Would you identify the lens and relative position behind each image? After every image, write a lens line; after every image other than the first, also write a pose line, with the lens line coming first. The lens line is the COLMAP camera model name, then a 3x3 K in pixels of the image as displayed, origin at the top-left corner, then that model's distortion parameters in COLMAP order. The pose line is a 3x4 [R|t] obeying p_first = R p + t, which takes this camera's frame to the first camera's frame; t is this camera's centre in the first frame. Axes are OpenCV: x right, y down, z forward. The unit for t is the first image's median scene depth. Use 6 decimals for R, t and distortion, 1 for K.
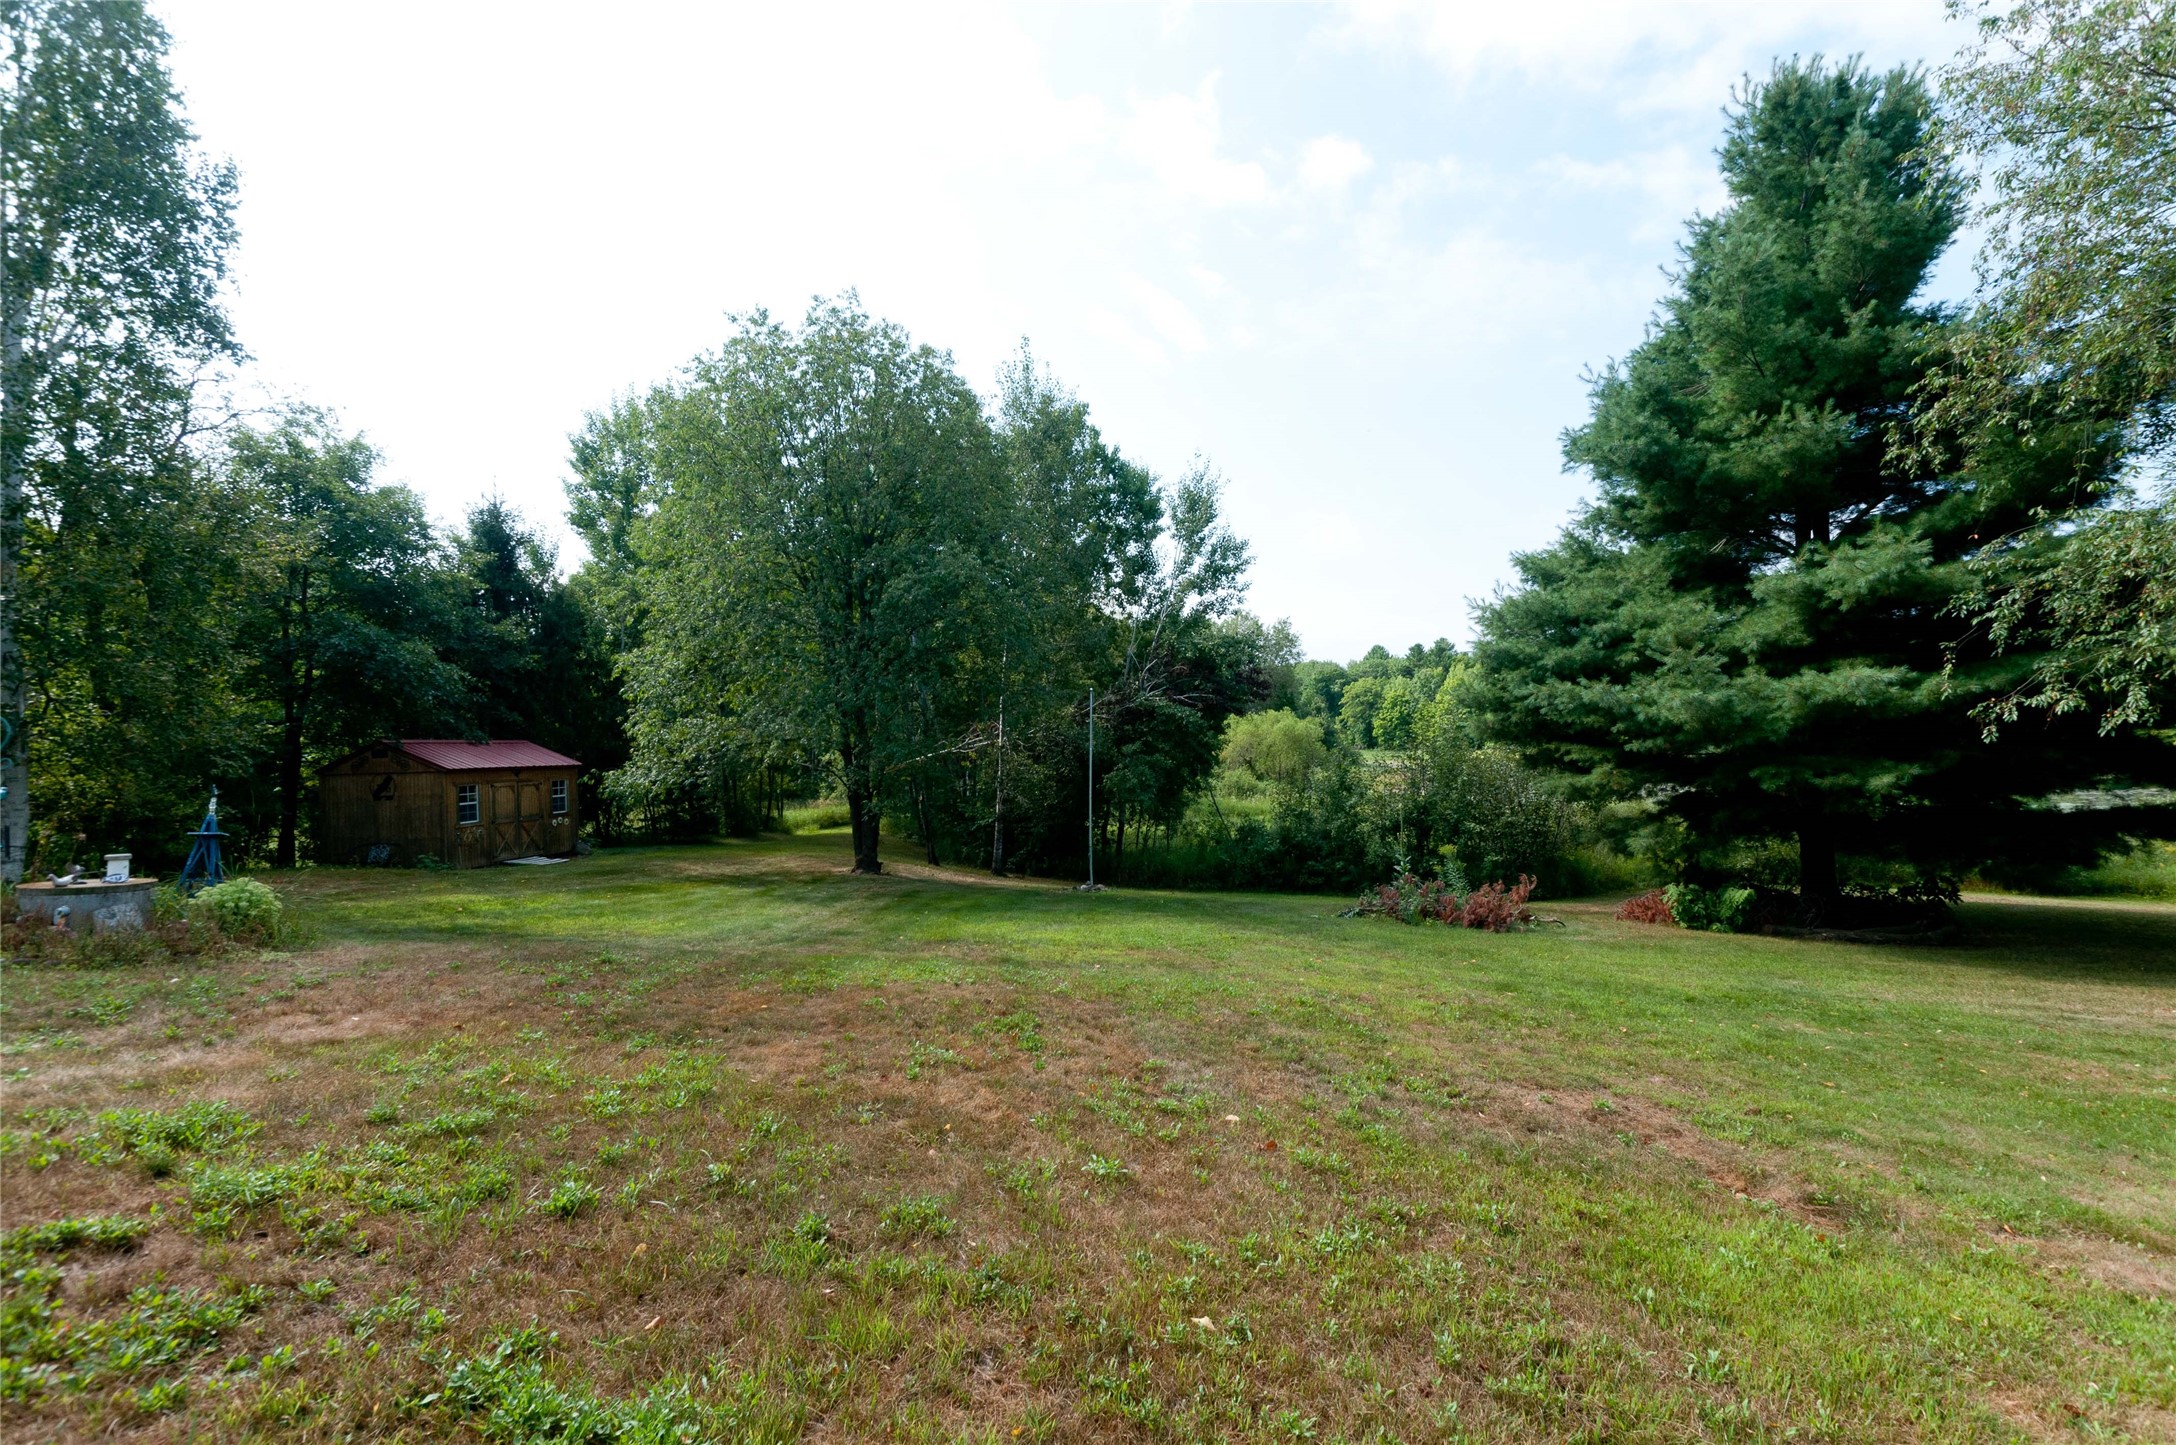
lens RADIAL K [[965.8, 0, 1103.7], [0, 965.8, 729.4], [0, 0, 1]] dist [-0.004872, -0.000827]
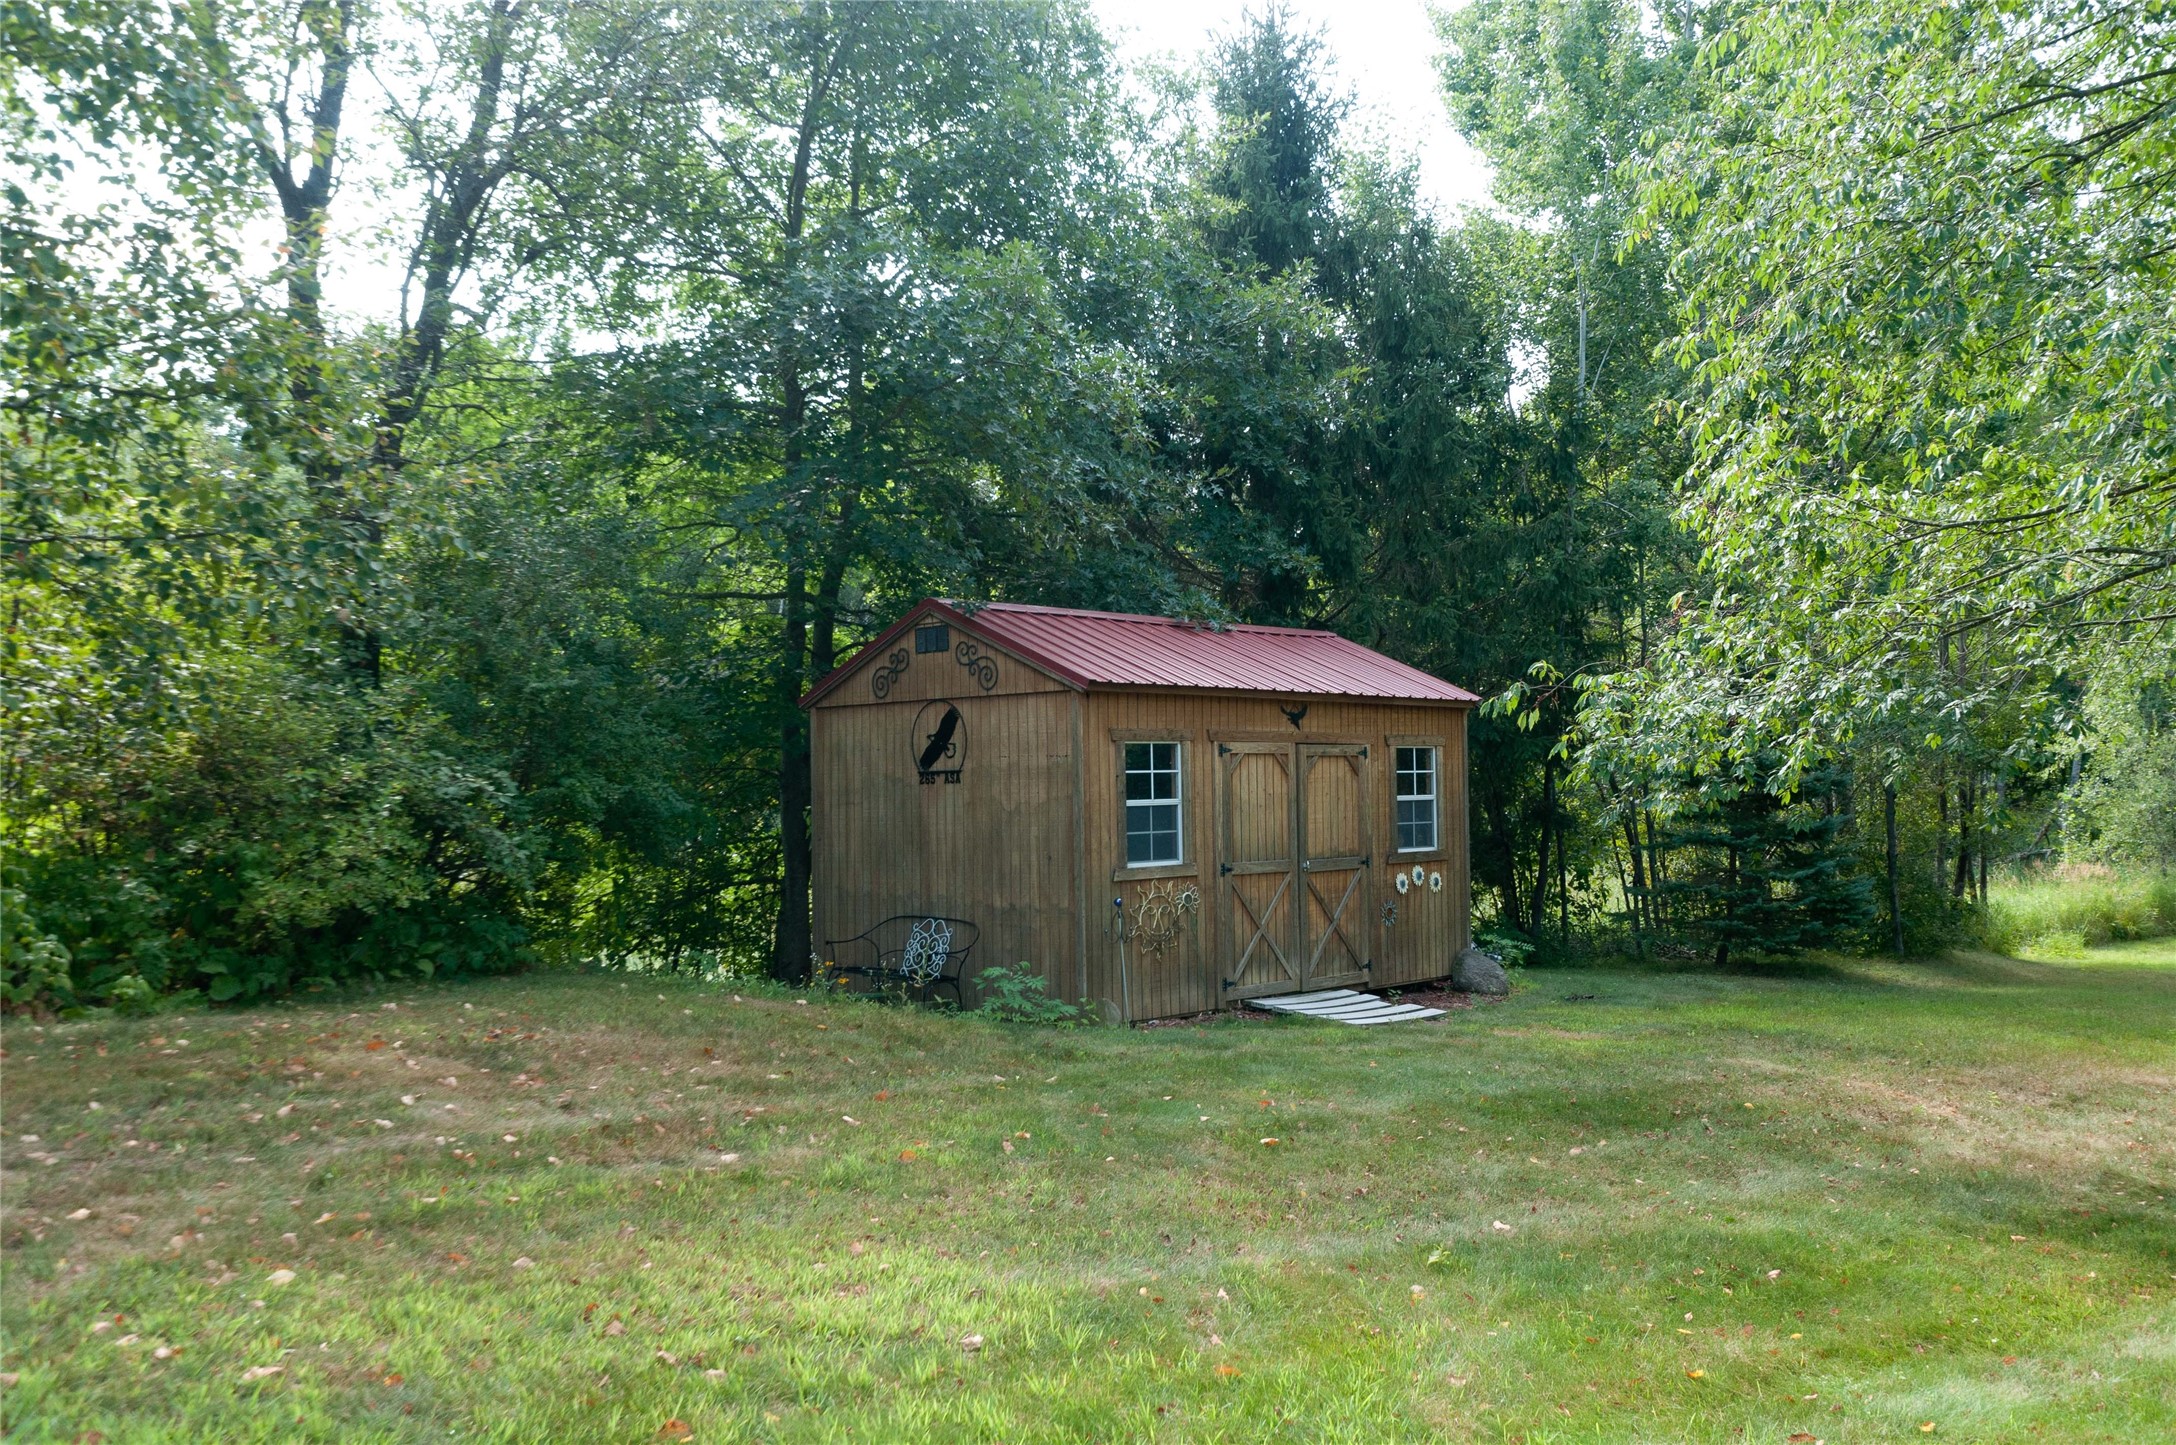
lens RADIAL K [[1895.1, 0, 1085.3], [0, 1895.1, 724.6], [0, 0, 1]] dist [-0.116314, -0.019159]
pose [[0.769591, 0.003227, -0.638529, -0.276395], [-0.005911, 0.999980, -0.002071, 0.050475], [0.638509, 0.005368, 0.769595, 0.495416]]
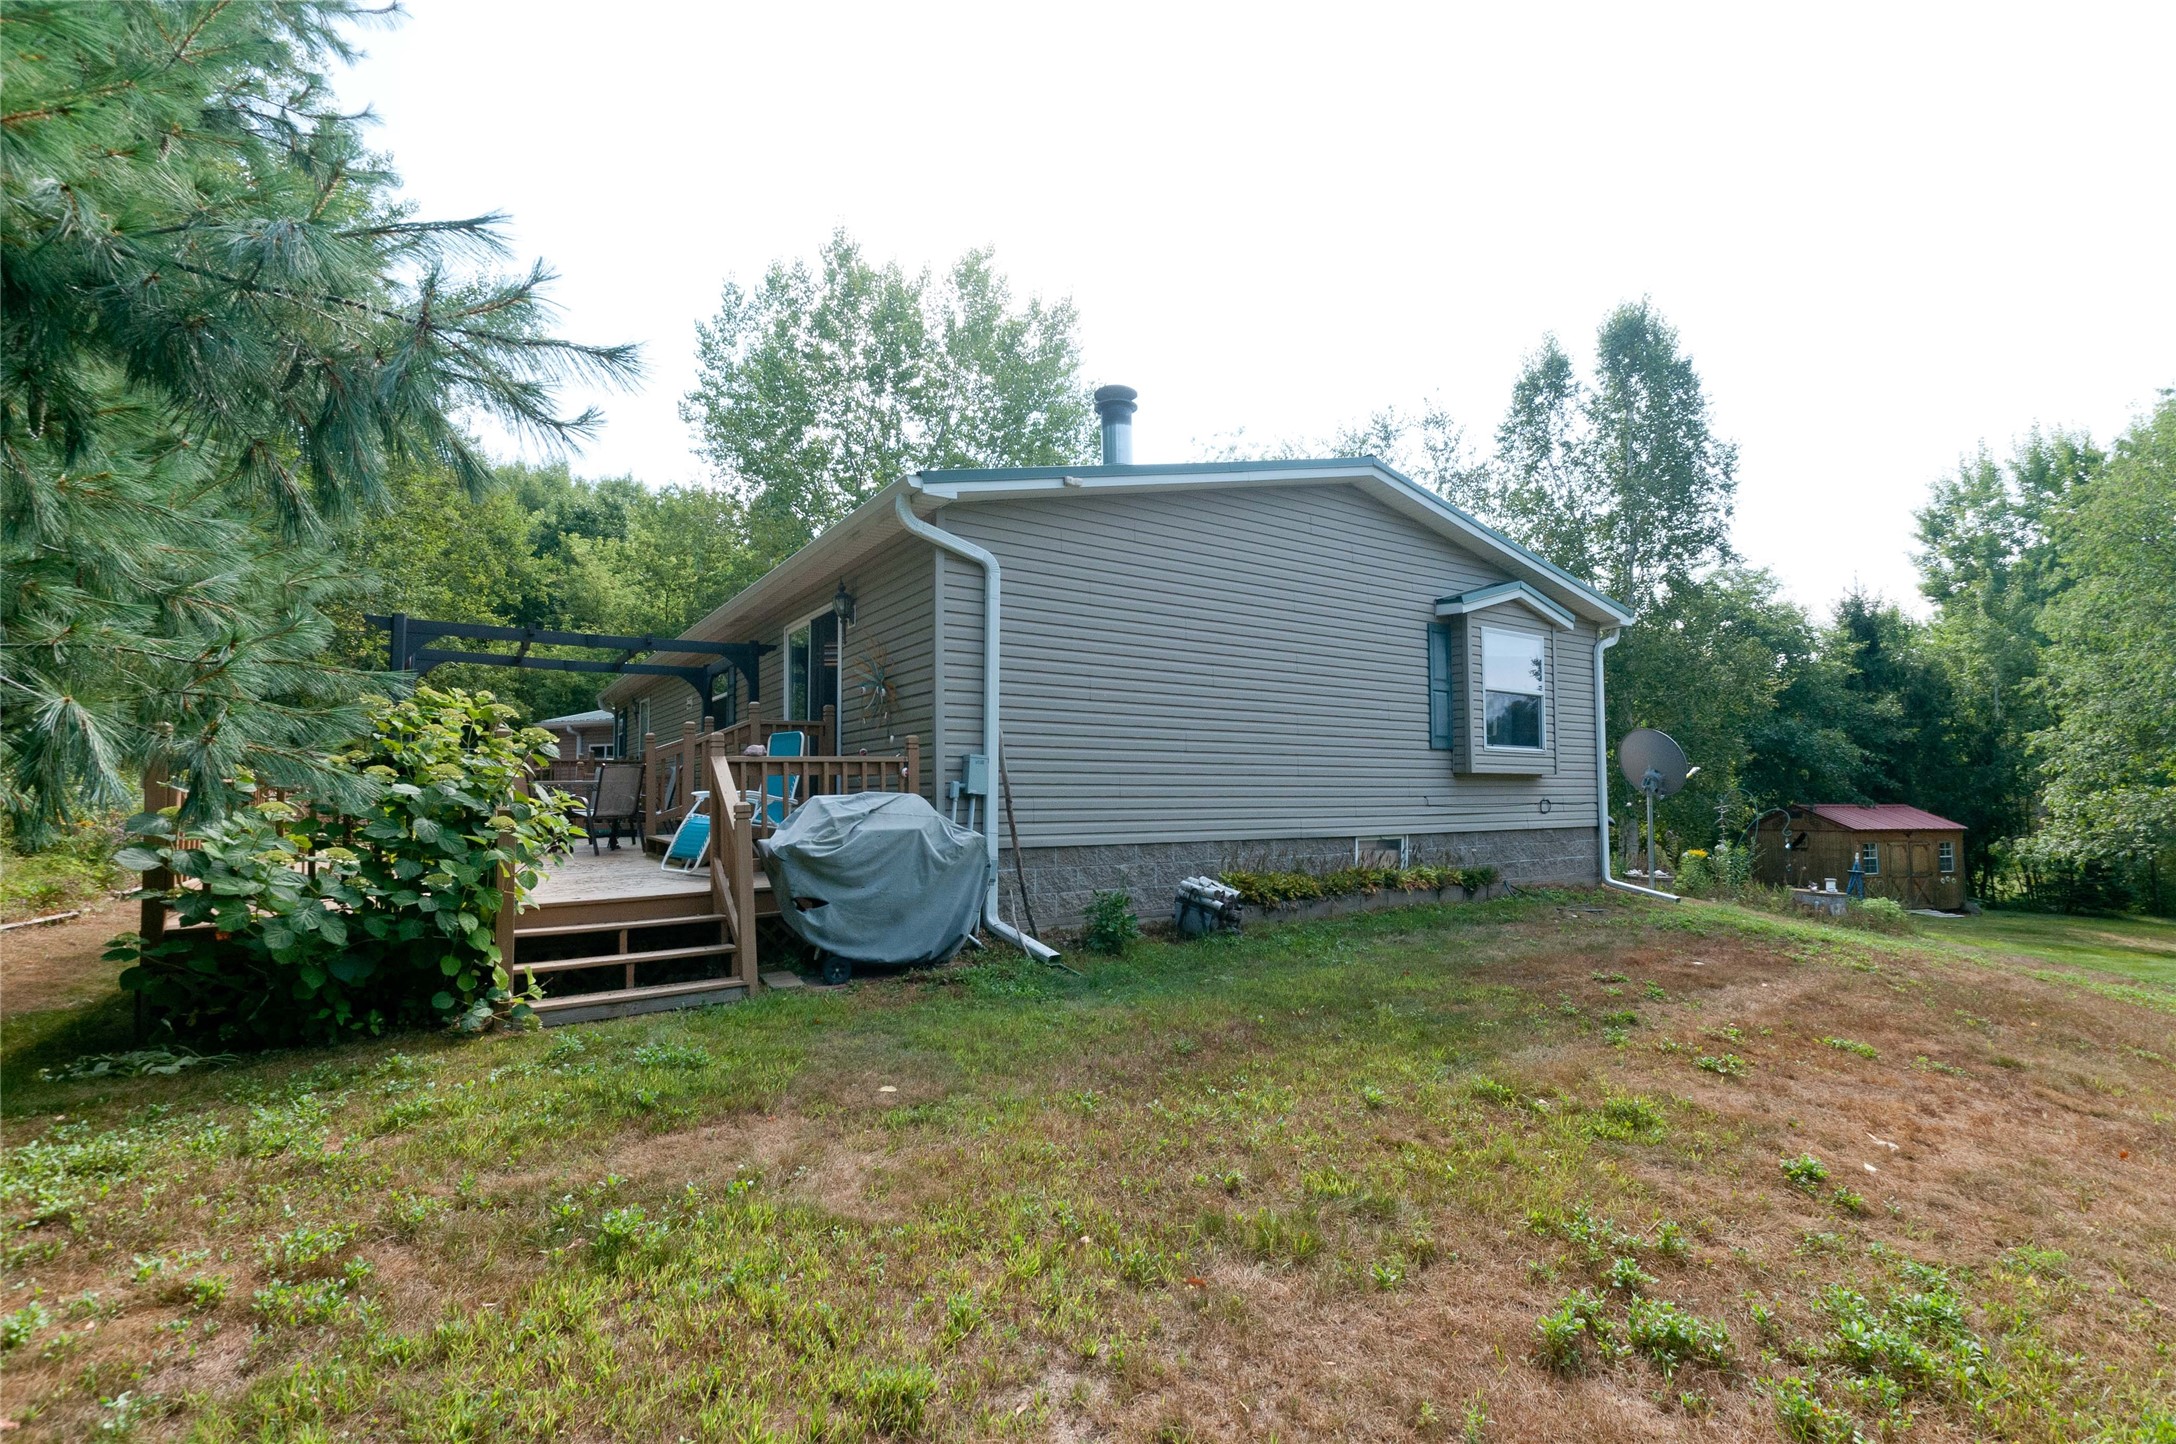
lens RADIAL K [[965.8, 0, 1097.1], [0, 965.8, 727.6], [0, 0, 1]] dist [-0.004872, -0.000827]
pose [[0.395450, -0.042443, -0.917506, 0.068931], [-0.002822, 0.998871, -0.047423, -0.024833], [0.918483, 0.021342, 0.394884, -0.348330]]
